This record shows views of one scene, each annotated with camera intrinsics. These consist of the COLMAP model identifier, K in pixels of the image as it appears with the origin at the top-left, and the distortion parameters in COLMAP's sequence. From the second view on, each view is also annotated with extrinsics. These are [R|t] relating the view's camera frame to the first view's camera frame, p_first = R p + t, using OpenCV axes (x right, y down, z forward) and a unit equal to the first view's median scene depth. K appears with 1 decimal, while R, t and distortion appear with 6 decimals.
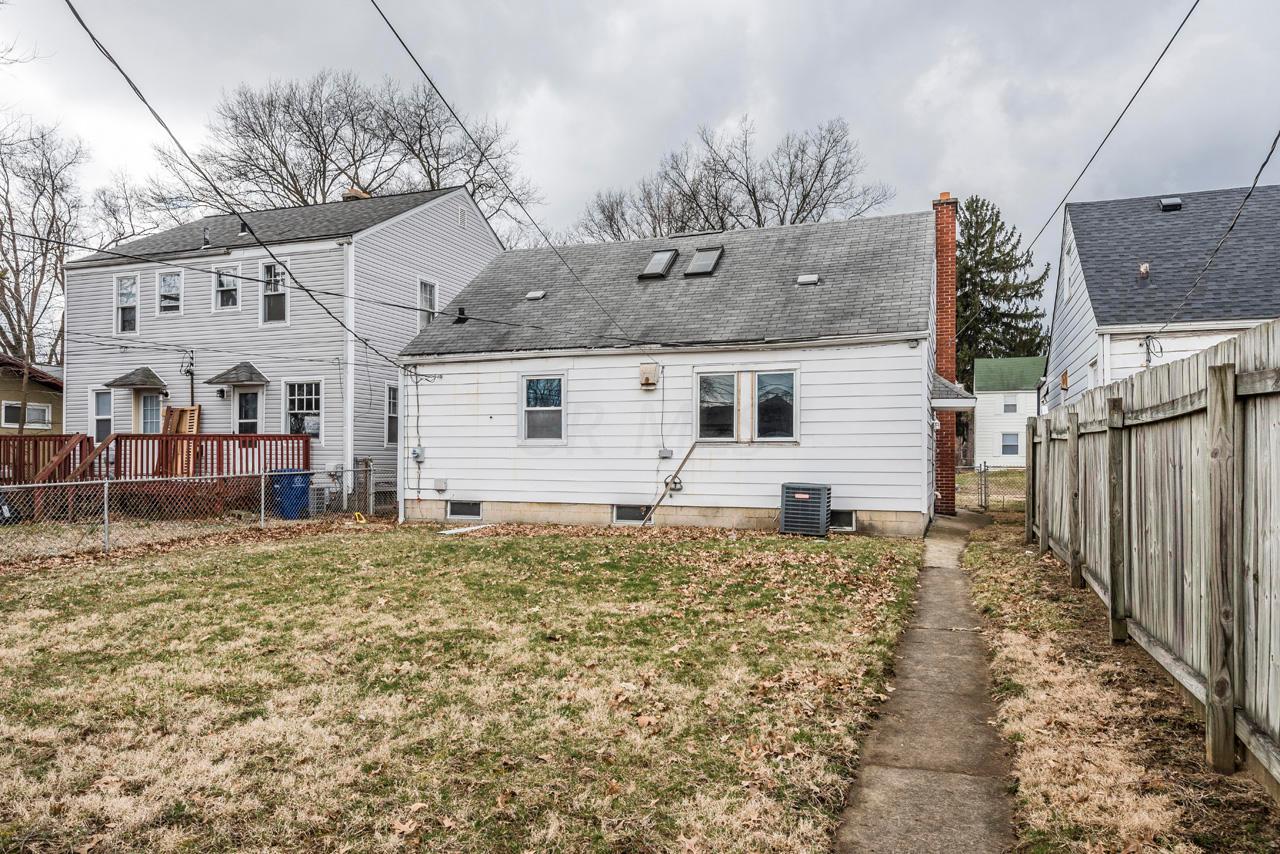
lens RADIAL K [[862.5, 0, 658.1], [0, 862.5, 458.5], [0, 0, 1]] dist [0.017677, 0.000050]
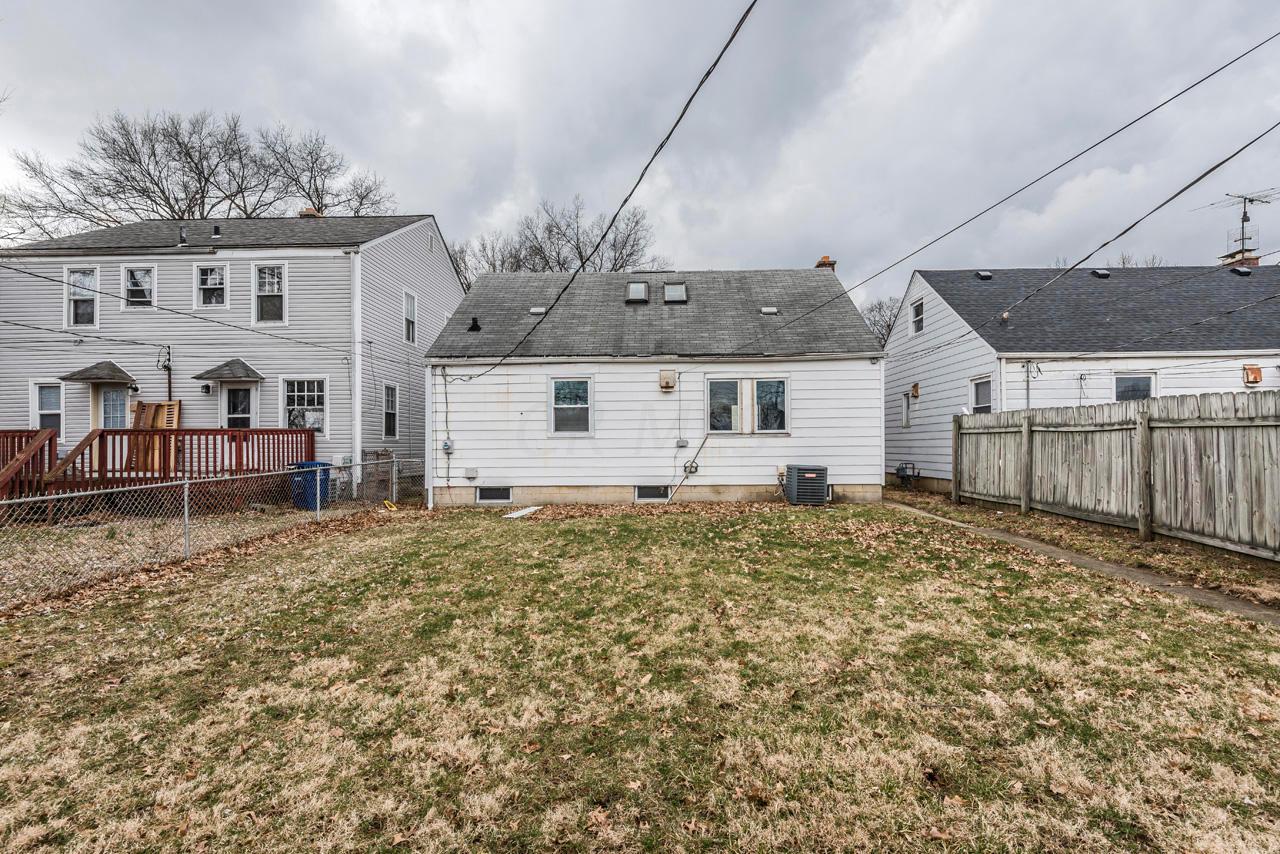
lens RADIAL K [[603.4, 0, 667.0], [0, 603.4, 441.9], [0, 0, 1]] dist [0.030800, -0.023730]
pose [[0.944870, -0.008976, 0.327324, -0.264994], [0.011320, 0.999922, -0.005256, -0.003197], [-0.327251, 0.008671, 0.944898, 0.170412]]
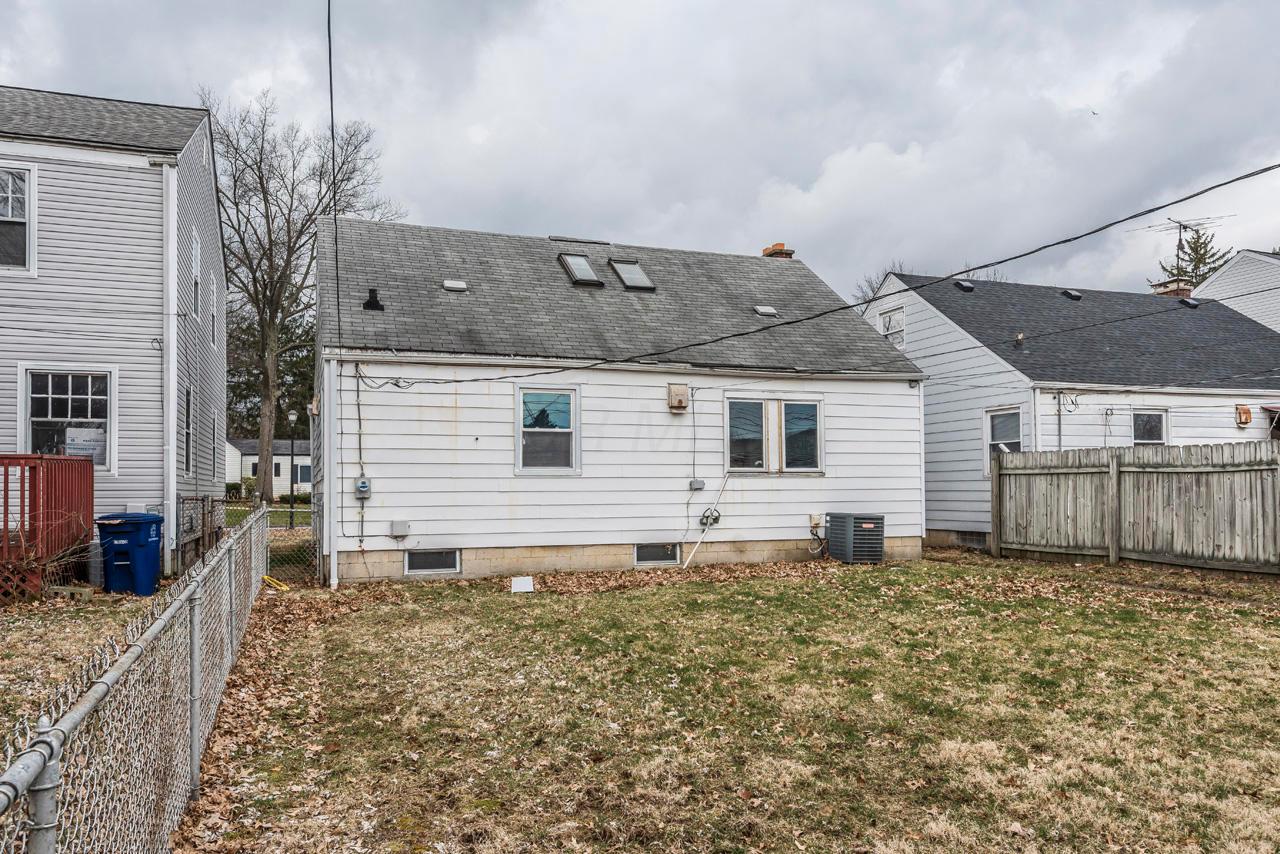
lens RADIAL K [[895.5, 0, 639.2], [0, 895.5, 471.5], [0, 0, 1]] dist [0.015998, -0.001053]
pose [[0.768681, 0.005333, 0.639610, -0.572216], [0.009442, 0.999762, -0.019684, -0.001559], [-0.639562, 0.021170, 0.768448, 0.285013]]
